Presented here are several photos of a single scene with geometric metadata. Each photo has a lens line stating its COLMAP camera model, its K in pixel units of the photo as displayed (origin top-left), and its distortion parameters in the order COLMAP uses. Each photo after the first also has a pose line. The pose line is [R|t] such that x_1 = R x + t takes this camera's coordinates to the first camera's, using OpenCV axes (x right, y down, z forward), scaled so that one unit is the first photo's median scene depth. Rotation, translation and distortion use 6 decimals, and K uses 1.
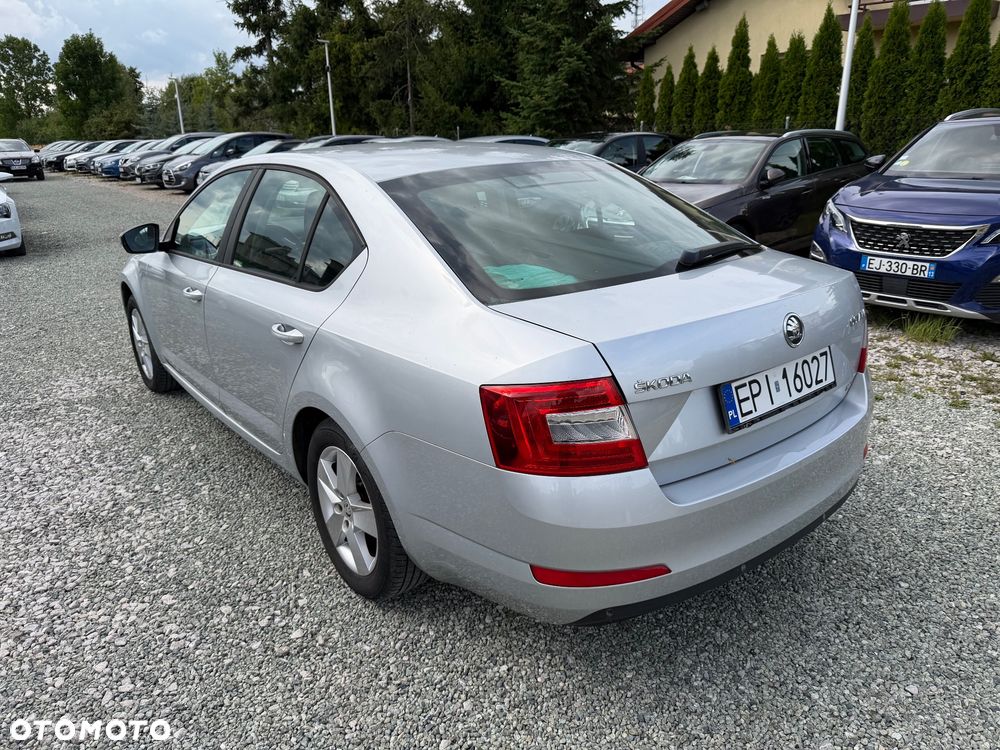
lens RADIAL K [[711.8, 0, 508.5], [0, 711.8, 374.3], [0, 0, 1]] dist [-0.002654, -0.002685]
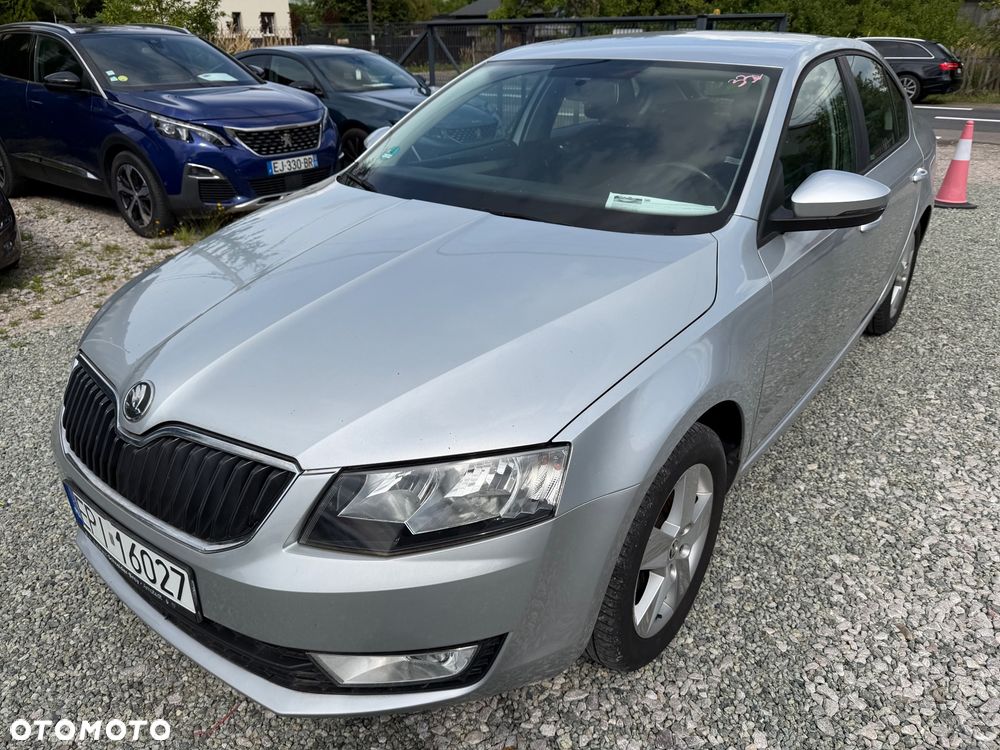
lens RADIAL K [[714.9, 0, 506.0], [0, 714.9, 377.5], [0, 0, 1]] dist [-0.016032, 0.009072]
pose [[-0.241564, -0.388461, 0.889238, -0.906571], [0.323810, 0.831583, 0.451239, -0.368516], [-0.914765, 0.396947, -0.075093, 1.236996]]
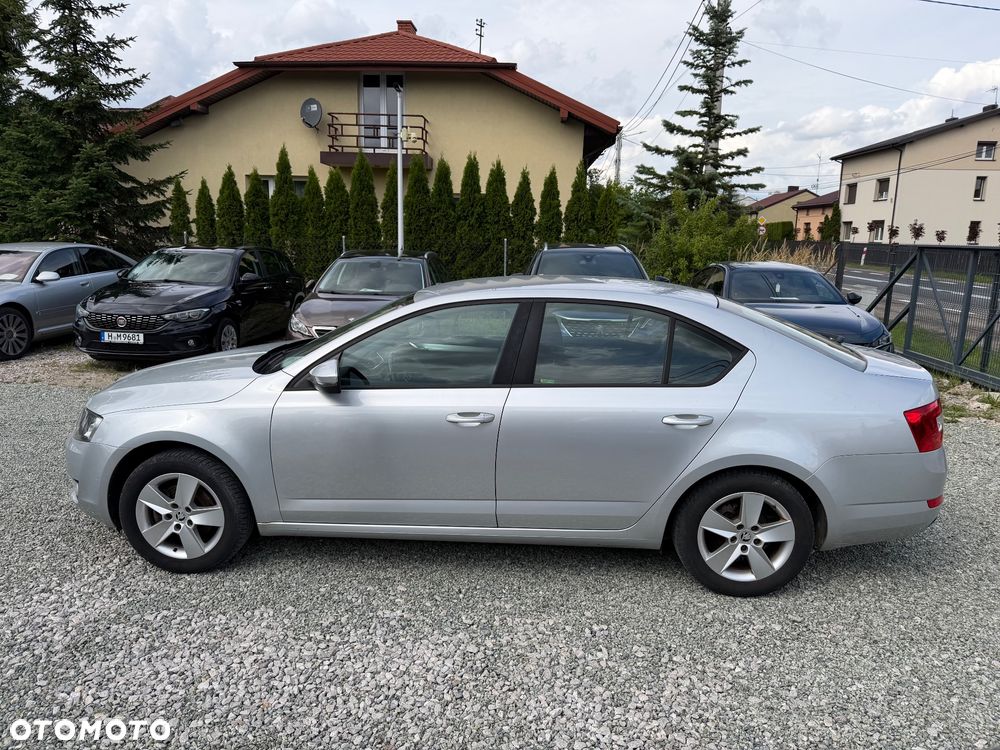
lens RADIAL K [[698.9, 0, 496.2], [0, 698.9, 378.3], [0, 0, 1]] dist [0.059931, -0.101245]
pose [[0.668332, -0.107742, 0.736019, -0.945050], [0.204053, 0.978054, -0.042115, -0.094334], [-0.715328, 0.178333, 0.675650, 0.230500]]
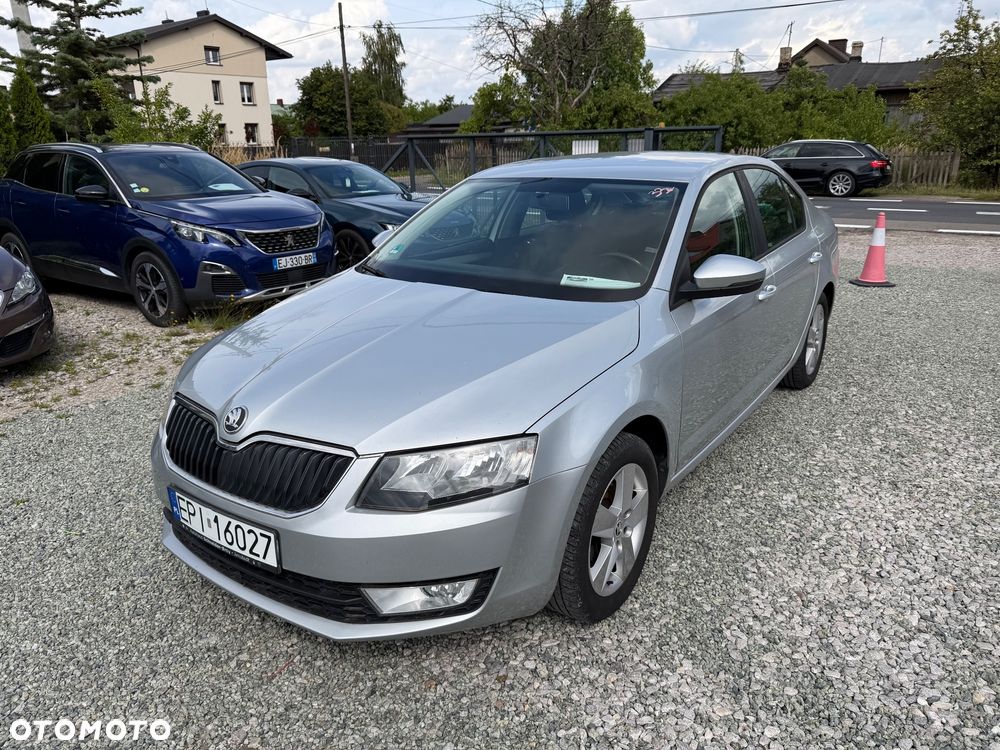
lens RADIAL K [[708.4, 0, 502.2], [0, 708.4, 375.6], [0, 0, 1]] dist [0.008266, -0.016388]
pose [[-0.274684, -0.266815, 0.923774, -1.068874], [0.334636, 0.874143, 0.351984, -0.400850], [-0.901425, 0.405813, -0.150827, 1.276905]]
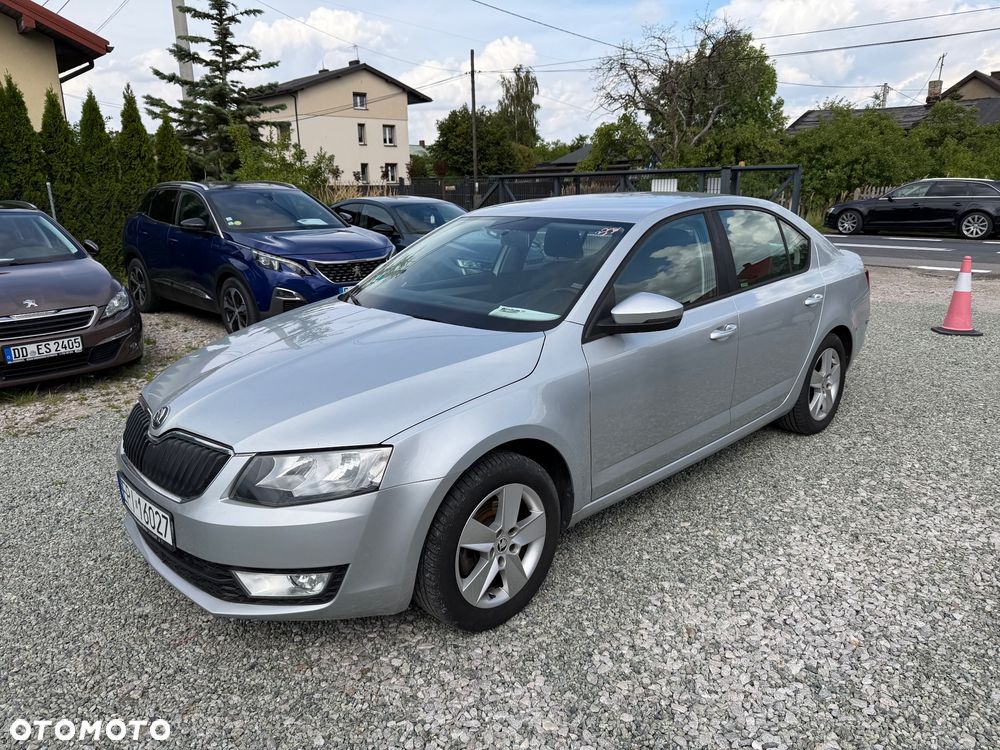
lens RADIAL K [[706.3, 0, 497.4], [0, 706.3, 375.6], [0, 0, 1]] dist [0.013203, -0.021966]
pose [[-0.089131, -0.231518, 0.968739, -1.153671], [0.339847, 0.907173, 0.248073, -0.339162], [-0.936248, 0.351334, -0.002177, 1.101072]]
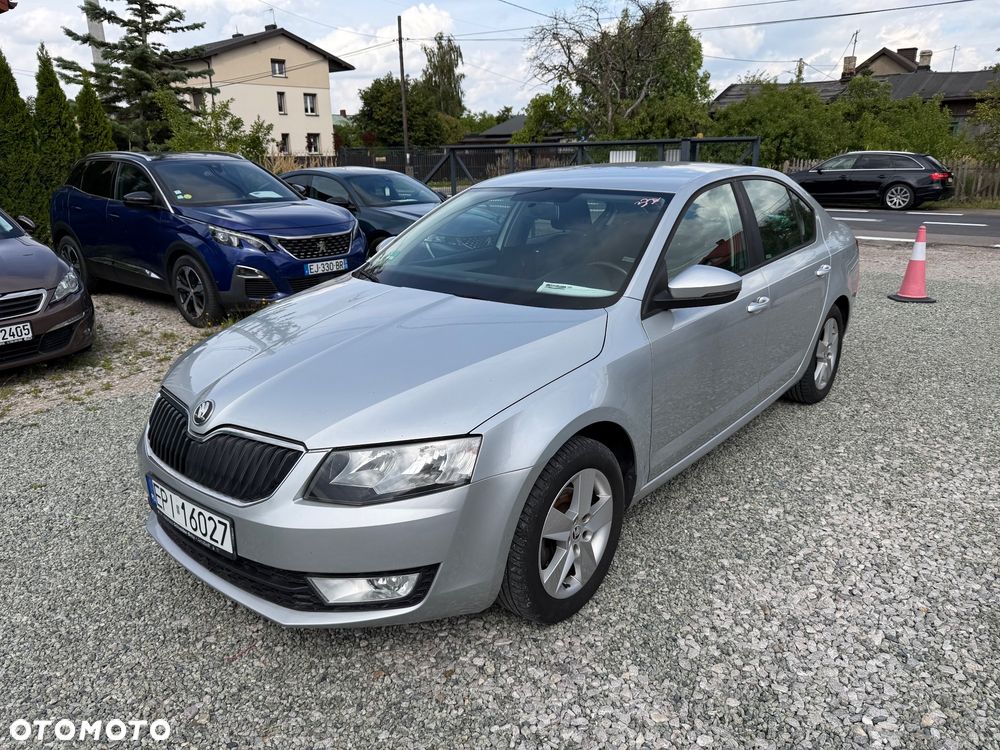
lens RADIAL K [[708.4, 0, 502.2], [0, 708.4, 375.6], [0, 0, 1]] dist [0.008266, -0.016388]
pose [[-0.198160, -0.261146, 0.944741, -1.102532], [0.335284, 0.887651, 0.315691, -0.376102], [-0.921042, 0.379314, -0.088339, 1.211029]]
